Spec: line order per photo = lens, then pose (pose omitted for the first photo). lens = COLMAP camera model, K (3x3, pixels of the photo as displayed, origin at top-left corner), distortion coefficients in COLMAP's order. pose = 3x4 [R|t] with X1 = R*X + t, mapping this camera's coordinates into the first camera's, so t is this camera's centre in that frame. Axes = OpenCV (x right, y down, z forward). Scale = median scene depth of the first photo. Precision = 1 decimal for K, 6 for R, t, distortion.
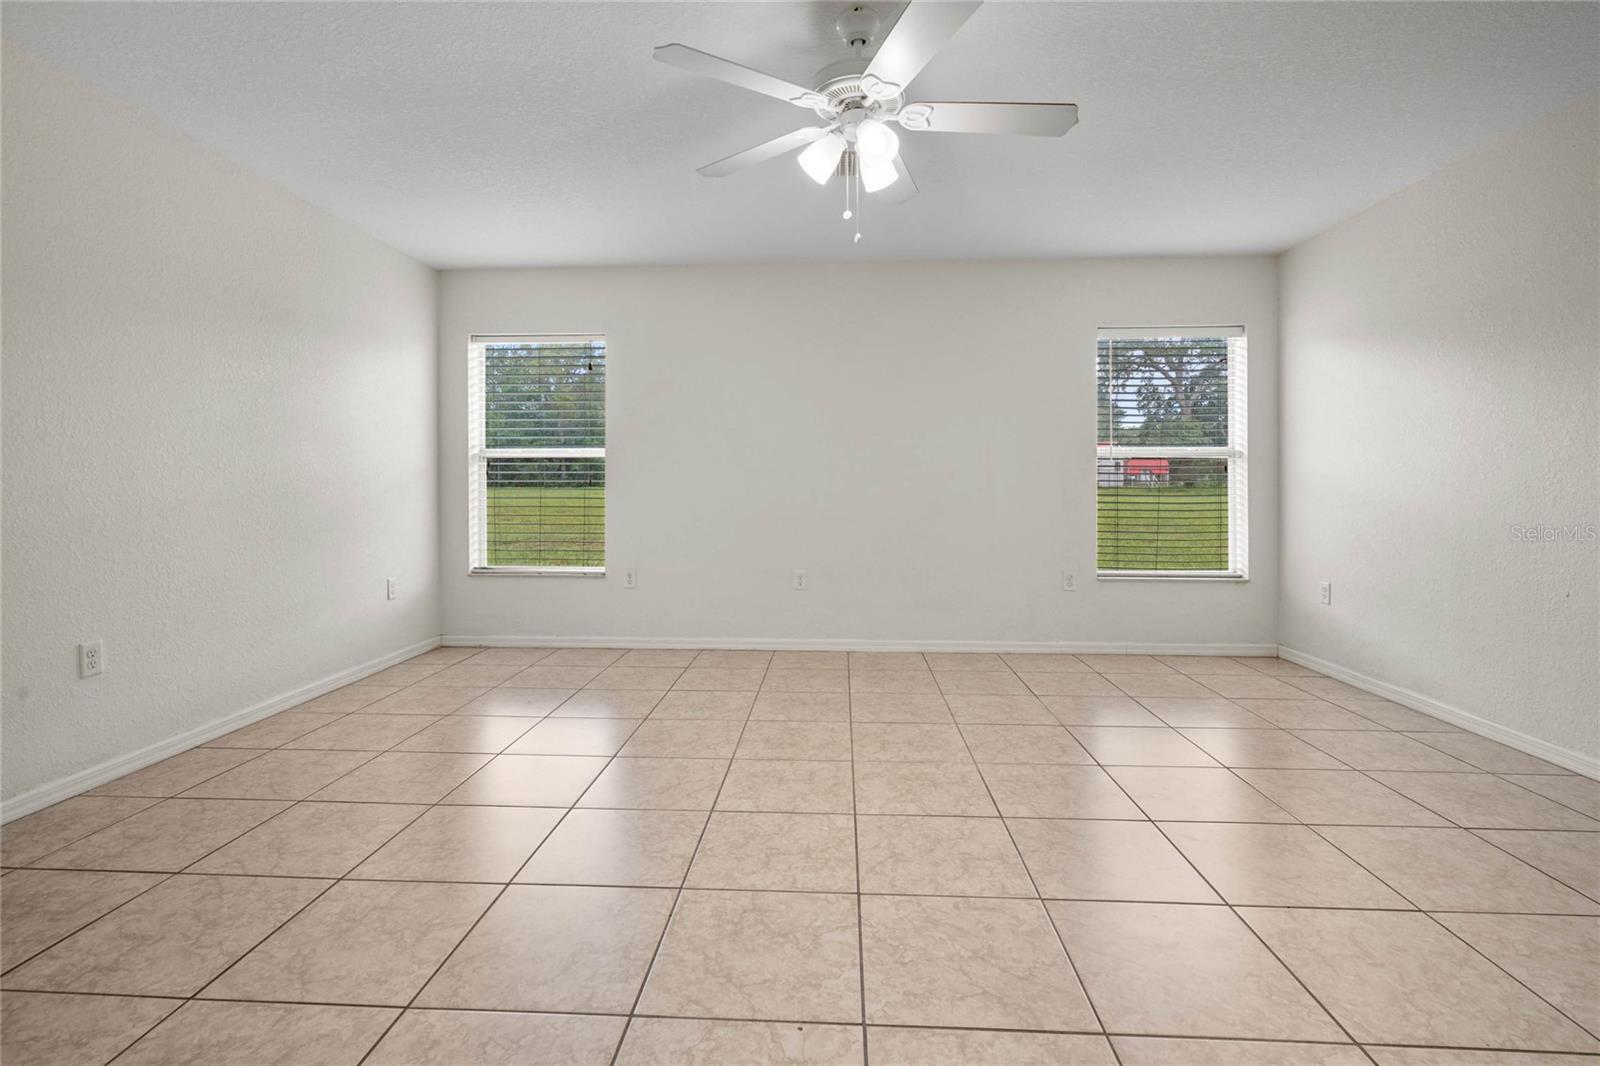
lens RADIAL K [[737.3, 0, 796.6], [0, 737.3, 510.6], [0, 0, 1]] dist [-0.000507, 0.000302]
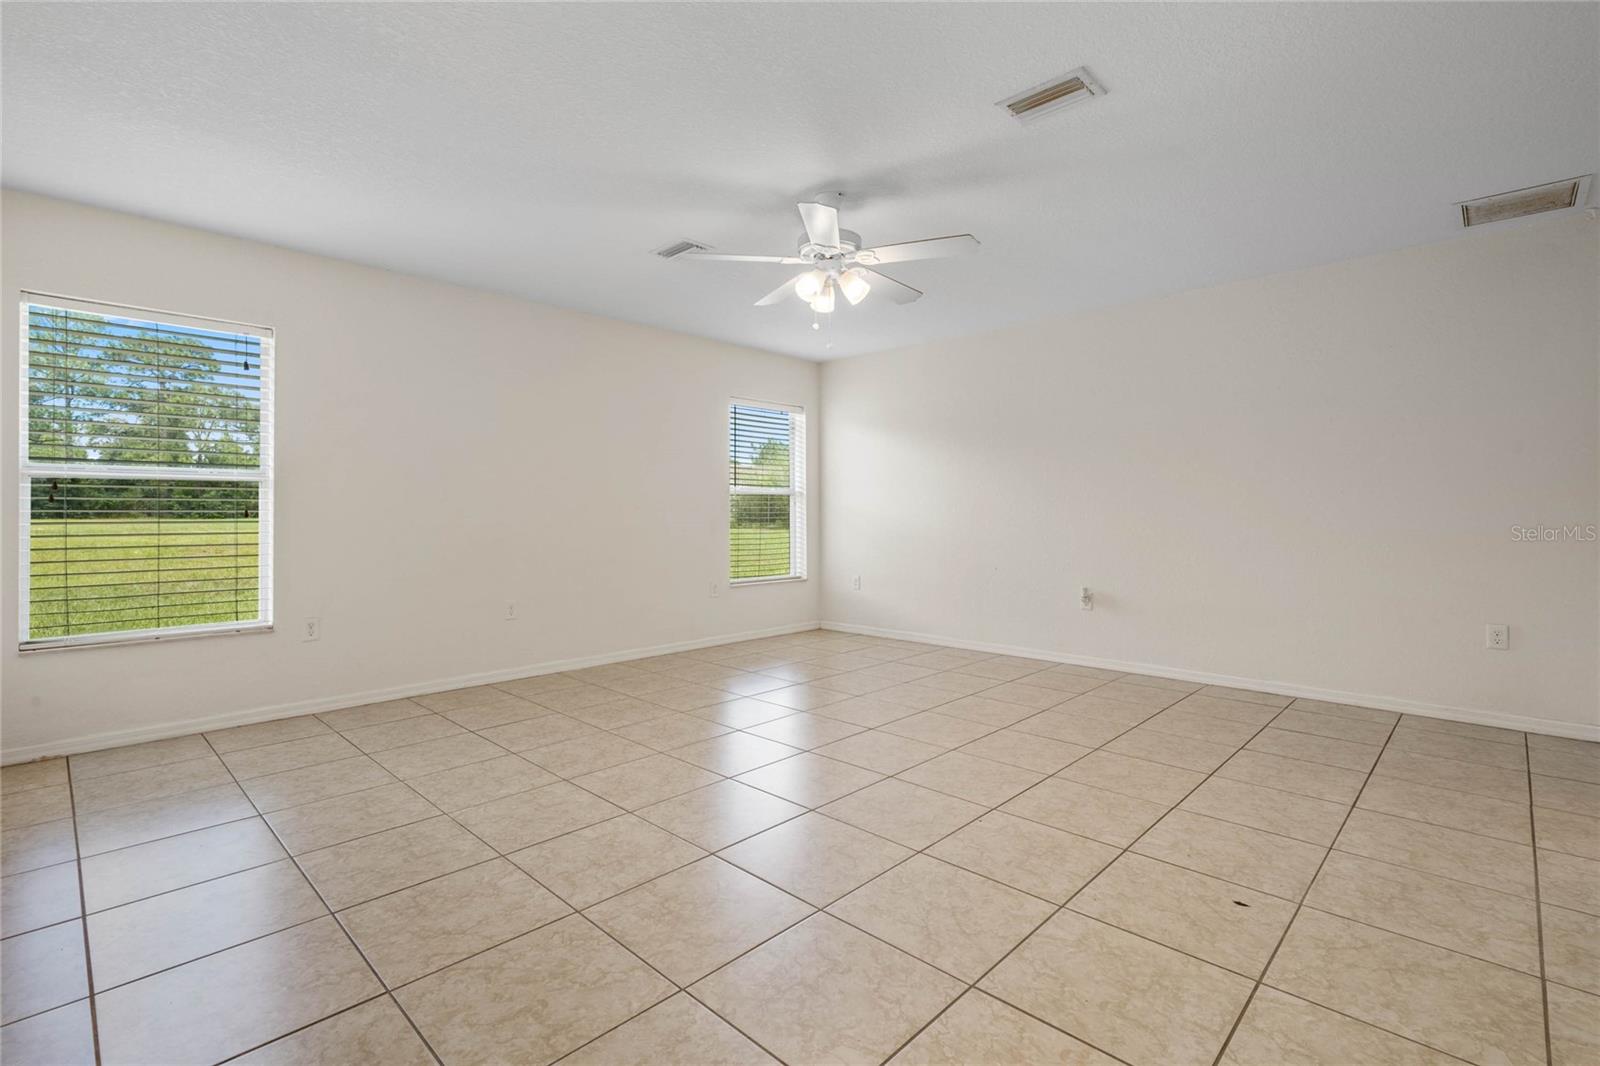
lens RADIAL K [[737.3, 0, 796.6], [0, 737.3, 510.6], [0, 0, 1]] dist [-0.000507, 0.000302]
pose [[0.654081, 0.002125, 0.756421, -0.511939], [0.033299, 0.998946, -0.031599, 0.003728], [-0.755691, 0.045856, 0.653321, 0.050341]]
